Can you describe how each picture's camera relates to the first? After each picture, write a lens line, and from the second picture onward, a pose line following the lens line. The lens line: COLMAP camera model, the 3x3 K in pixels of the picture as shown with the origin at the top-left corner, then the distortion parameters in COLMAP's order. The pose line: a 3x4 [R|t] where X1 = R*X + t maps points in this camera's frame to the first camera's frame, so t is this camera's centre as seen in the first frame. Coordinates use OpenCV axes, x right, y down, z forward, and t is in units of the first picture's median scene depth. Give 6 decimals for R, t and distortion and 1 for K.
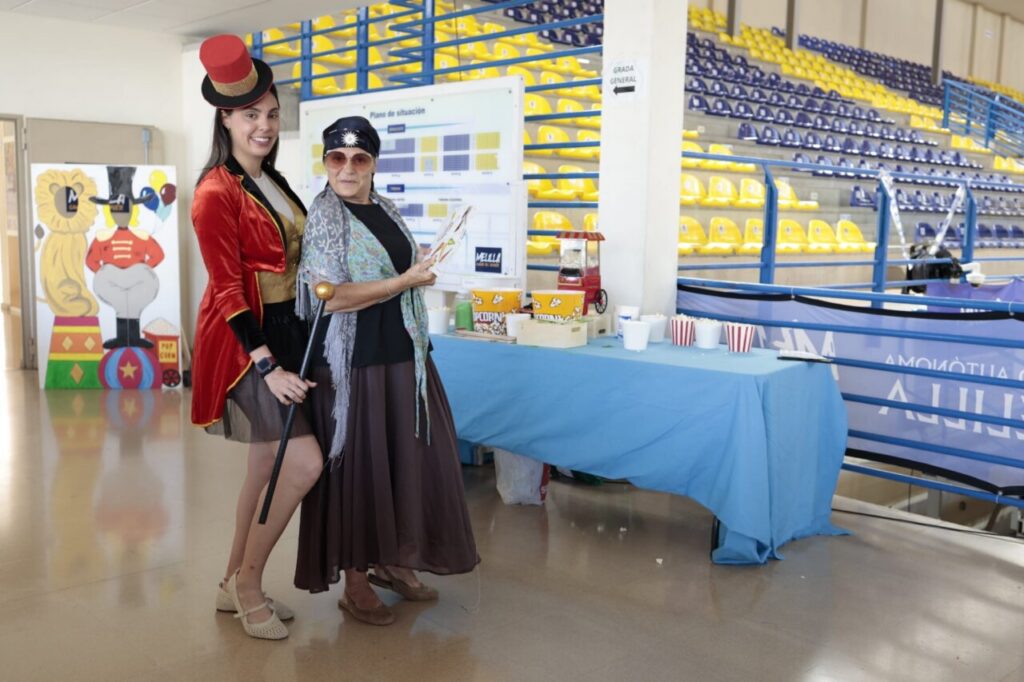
lens RADIAL K [[1015.3, 0, 512.0], [0, 1015.3, 341.0], [0, 0, 1]] dist [0.002080, 0.011295]
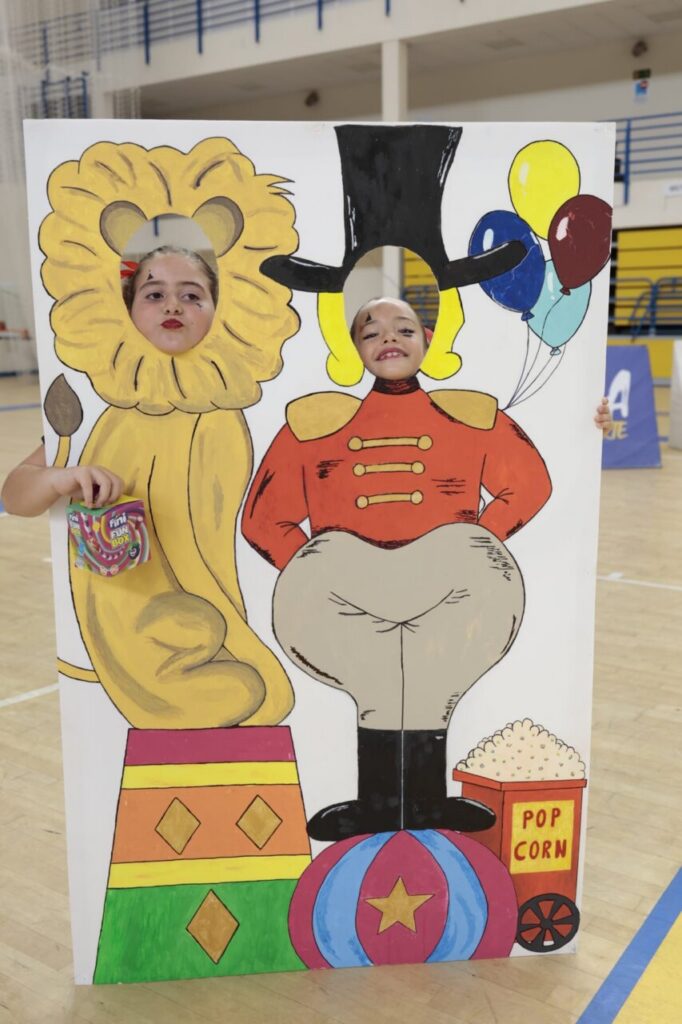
lens RADIAL K [[1015.3, 0, 341.0], [0, 1015.3, 512.0], [0, 0, 1]] dist [0.002080, 0.011295]
pose [[0.860941, 0.079068, -0.502522, -0.268204], [-0.045332, 0.995841, 0.079024, -0.099296], [0.506681, -0.045255, 0.860945, 0.779969]]
